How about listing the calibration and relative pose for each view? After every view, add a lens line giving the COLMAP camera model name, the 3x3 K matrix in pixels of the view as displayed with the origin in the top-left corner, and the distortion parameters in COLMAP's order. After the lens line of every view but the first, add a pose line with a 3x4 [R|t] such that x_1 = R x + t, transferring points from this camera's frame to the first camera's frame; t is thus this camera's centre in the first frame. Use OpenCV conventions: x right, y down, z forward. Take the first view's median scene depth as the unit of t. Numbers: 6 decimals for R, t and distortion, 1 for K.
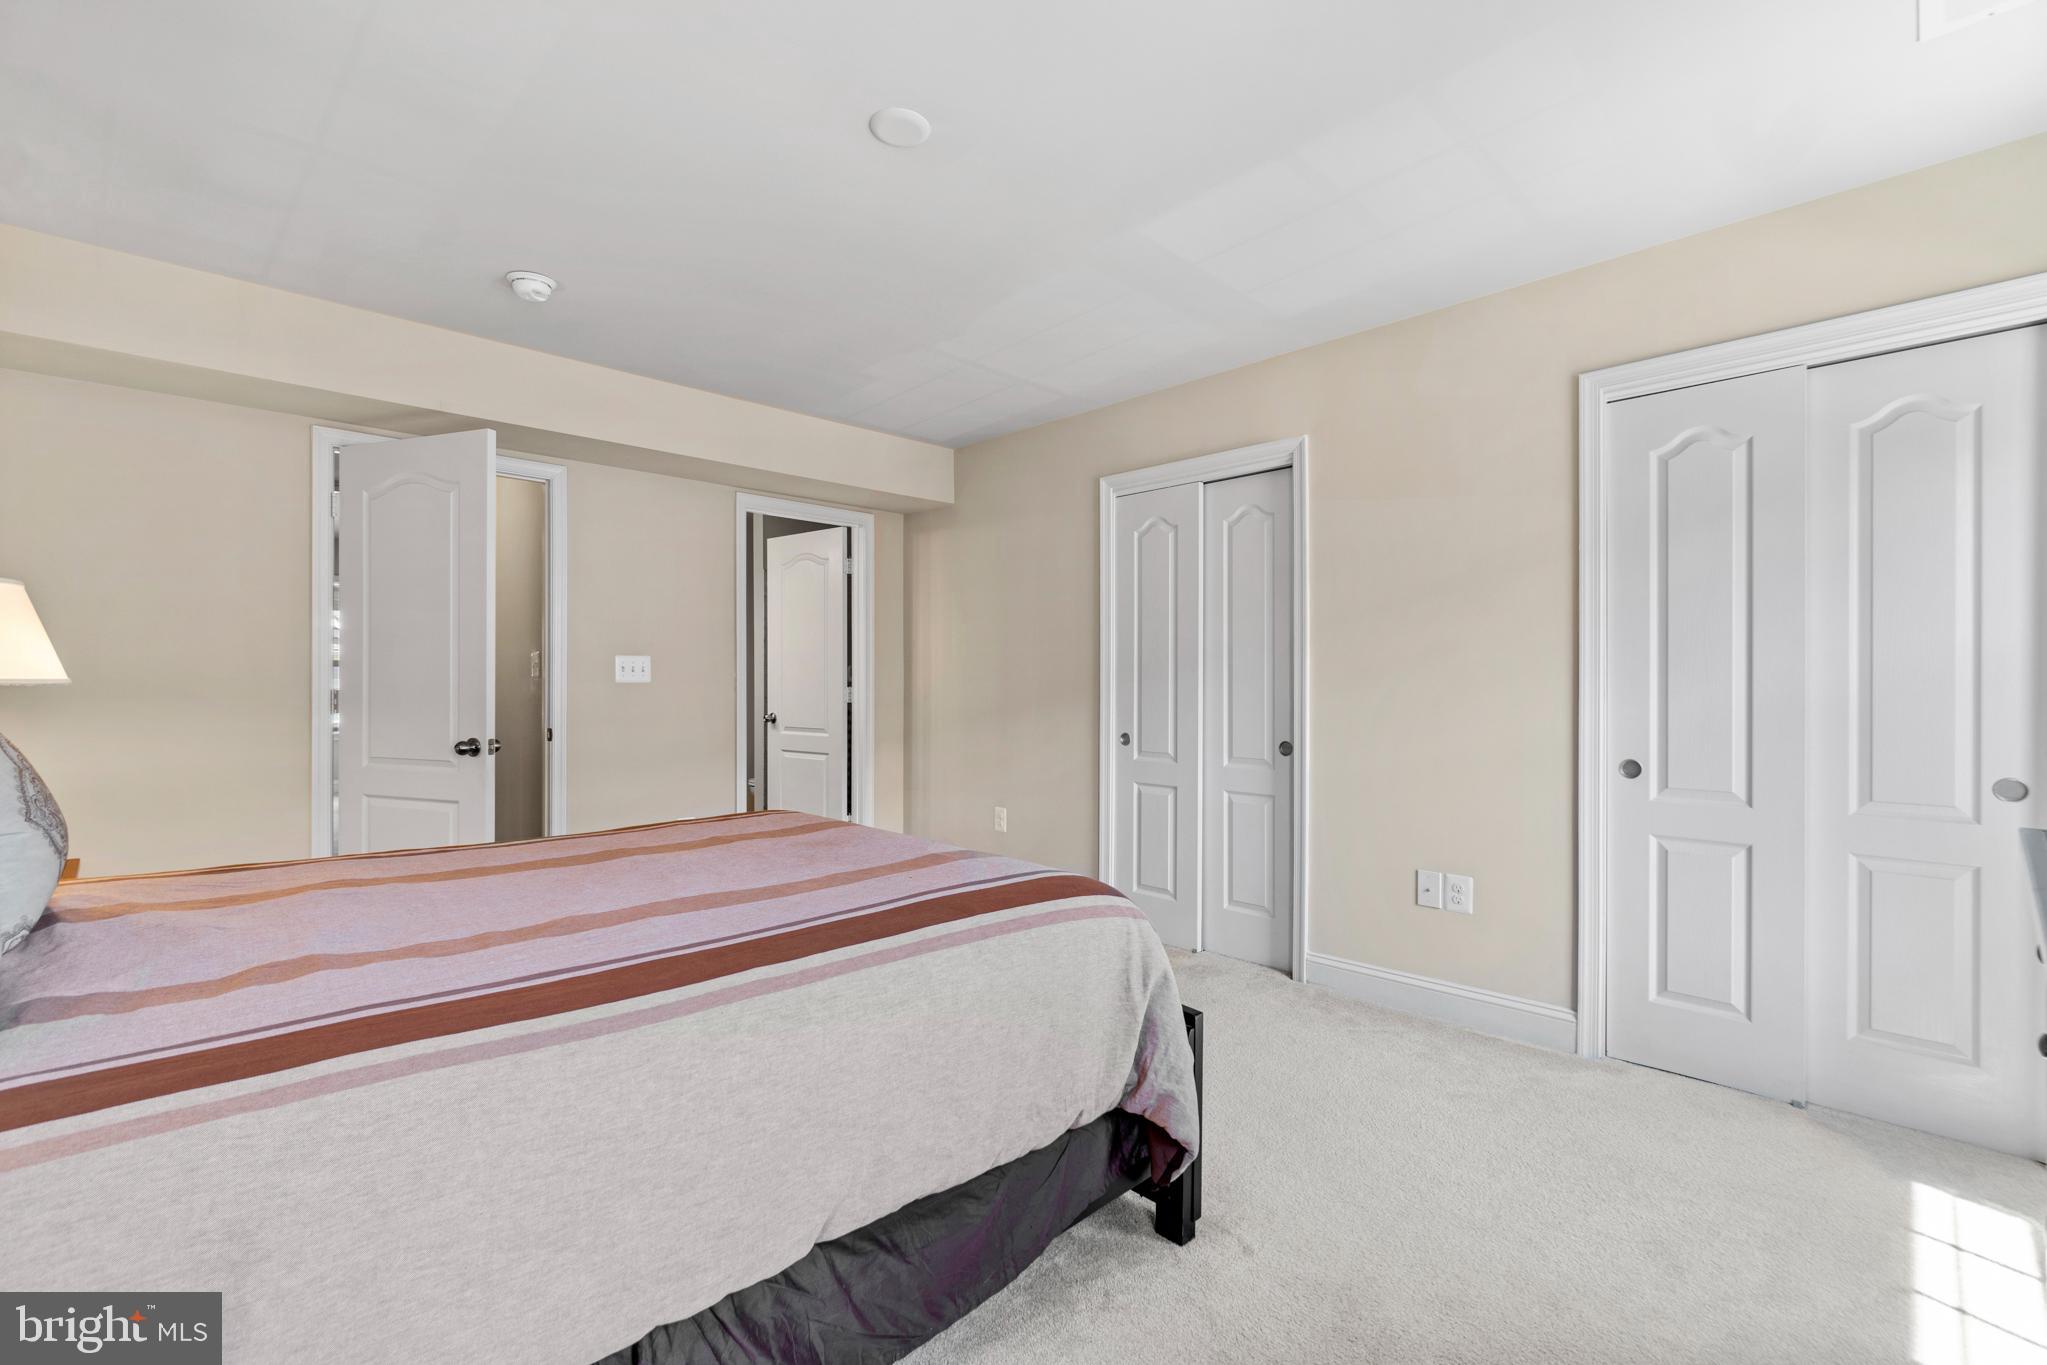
lens RADIAL K [[880.3, 0, 1023.1], [0, 880.3, 686.6], [0, 0, 1]] dist [-0.010074, 0.001163]
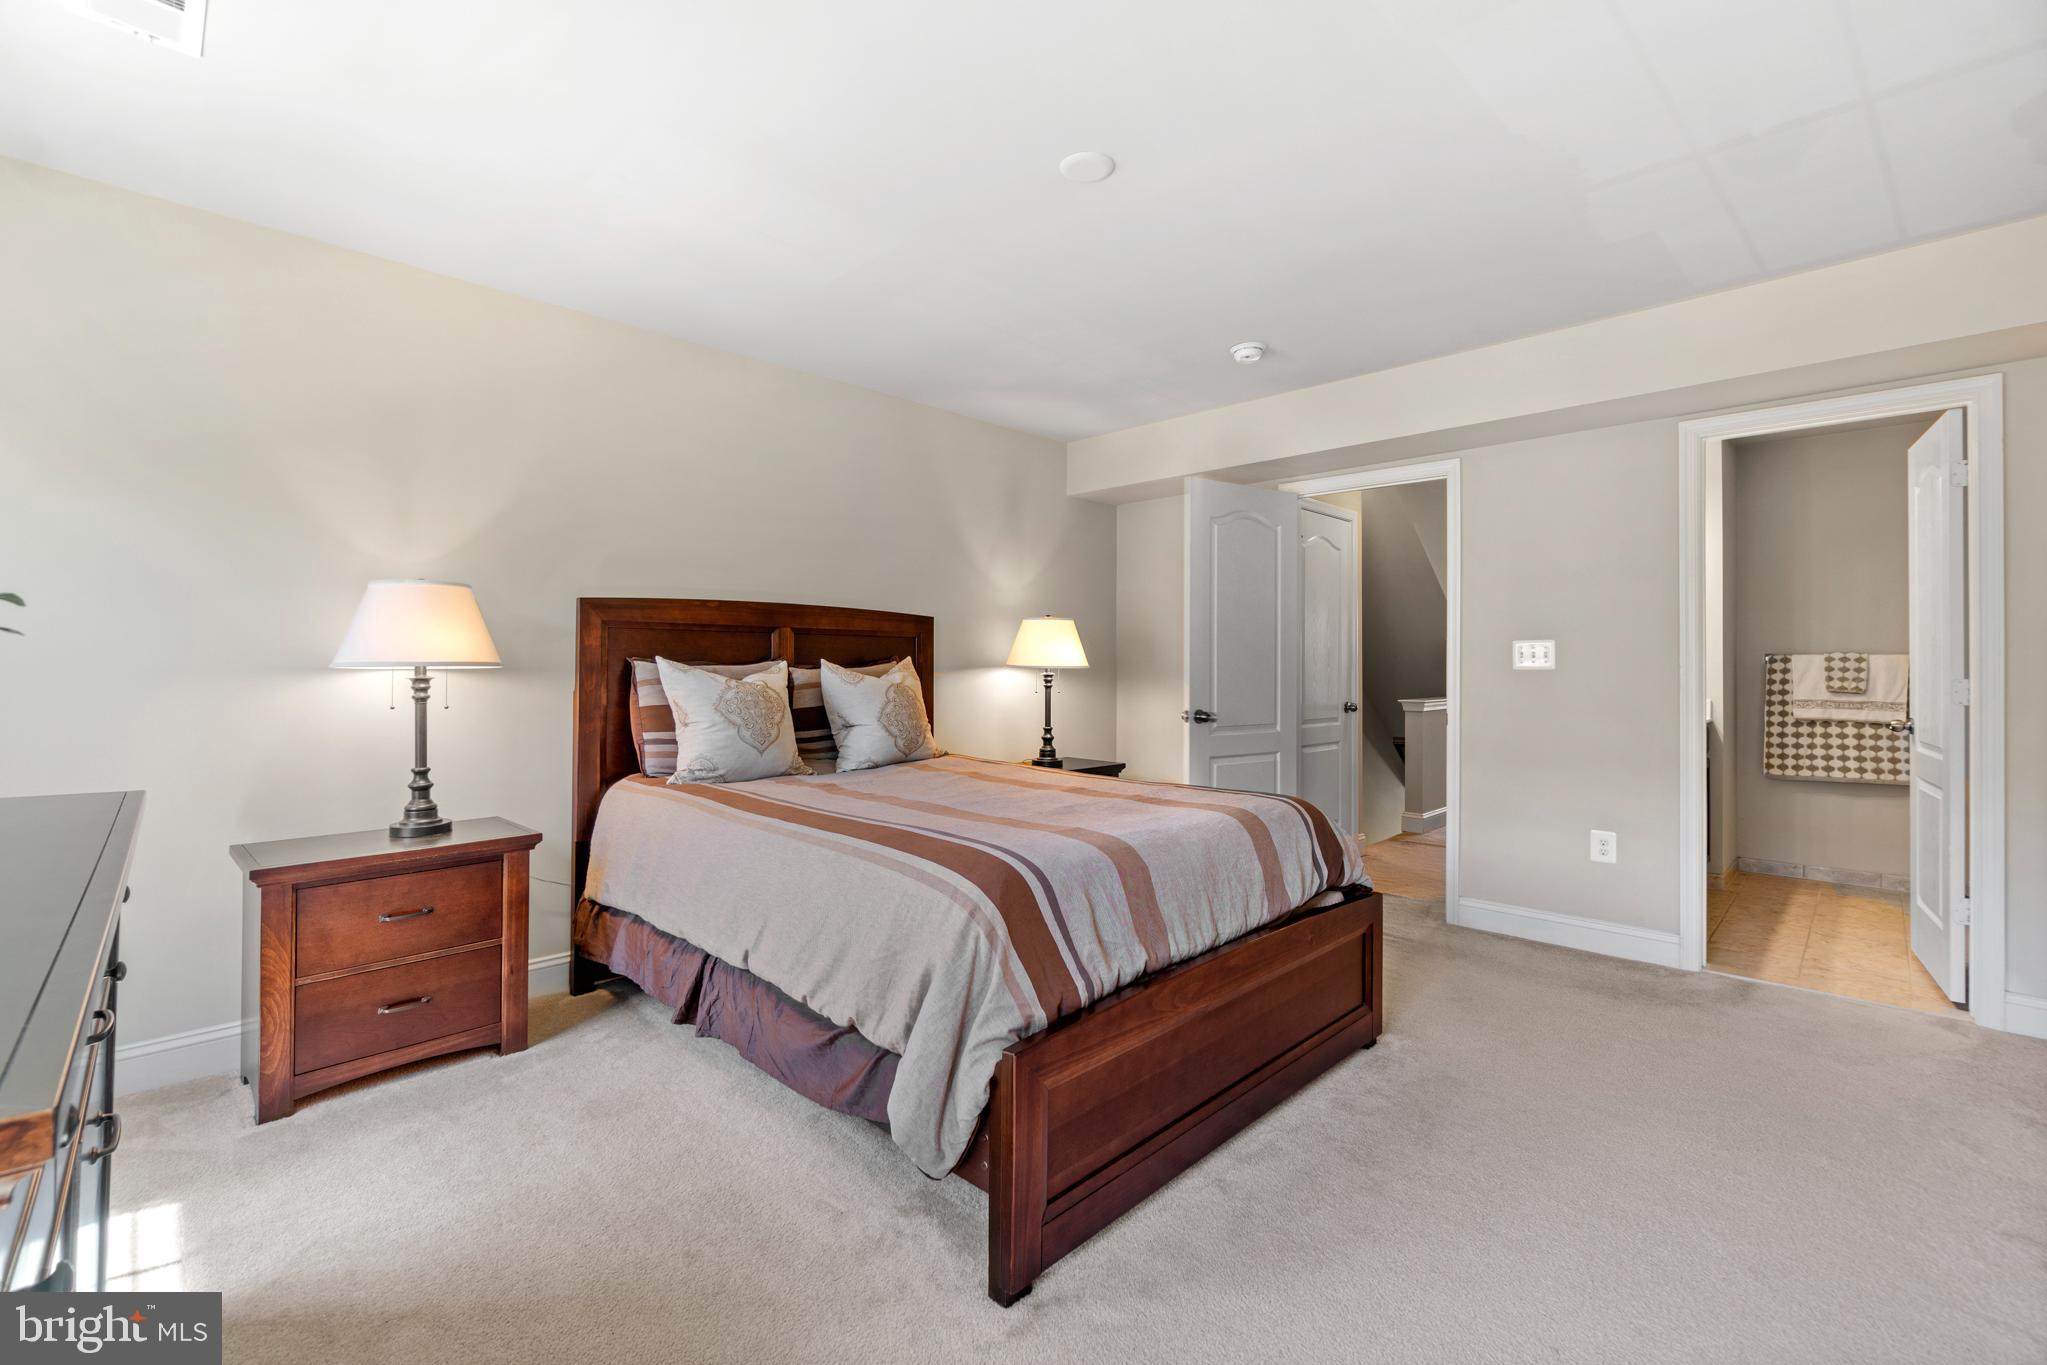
lens RADIAL K [[880.3, 0, 1023.8], [0, 880.3, 671.3], [0, 0, 1]] dist [-0.010074, 0.001163]
pose [[0.021791, -0.003255, -0.999757, 0.478685], [-0.001782, 0.999993, -0.003295, 0.001622], [0.999761, 0.001853, 0.021785, 0.444700]]
